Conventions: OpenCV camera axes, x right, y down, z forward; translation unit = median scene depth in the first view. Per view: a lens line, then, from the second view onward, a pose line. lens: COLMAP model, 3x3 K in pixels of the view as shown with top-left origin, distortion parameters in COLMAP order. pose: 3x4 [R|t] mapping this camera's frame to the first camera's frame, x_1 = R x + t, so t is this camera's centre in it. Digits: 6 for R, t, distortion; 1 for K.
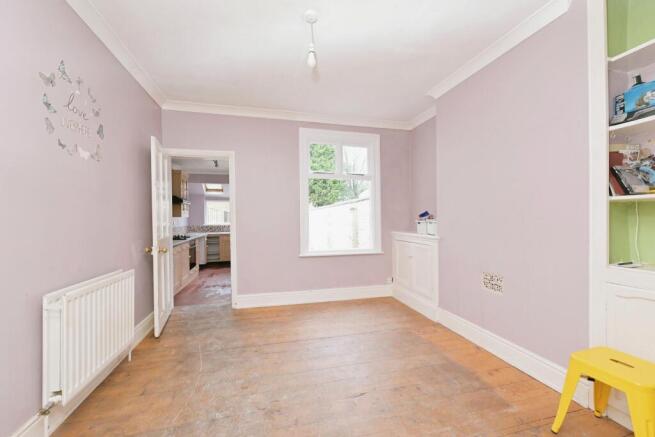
lens RADIAL K [[265.4, 0, 326.9], [0, 265.4, 221.0], [0, 0, 1]] dist [0.000116, 0.000054]
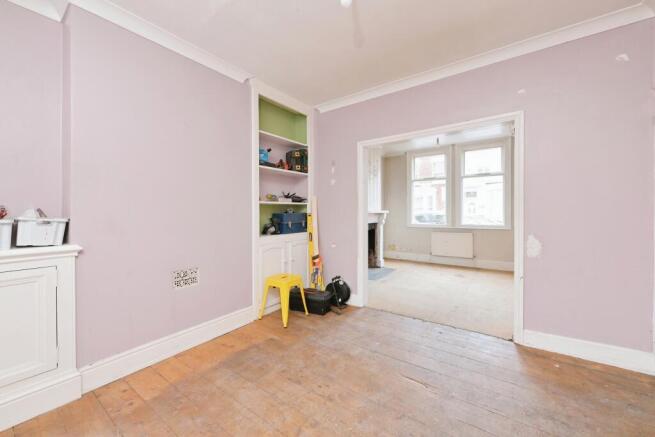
lens RADIAL K [[257.9, 0, 327.7], [0, 257.9, 212.3], [0, 0, 1]] dist [-0.000641, -0.000014]
pose [[-0.653471, 0.008832, 0.756900, -0.549481], [0.012430, 0.999922, -0.000936, -0.005235], [-0.756850, 0.008796, -0.653530, 1.504356]]
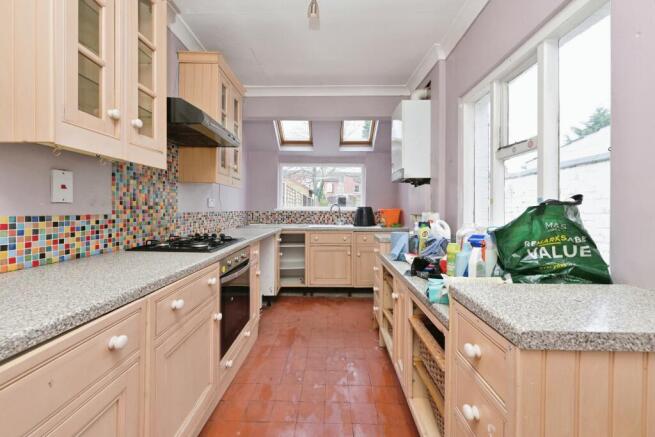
lens RADIAL K [[257.9, 0, 327.7], [0, 257.9, 212.3], [0, 0, 1]] dist [-0.000641, -0.000014]
pose [[0.967415, 0.024905, -0.251967, -0.240239], [-0.023550, 0.999687, 0.008395, 0.012630], [0.252097, -0.002188, 0.967699, 0.543282]]
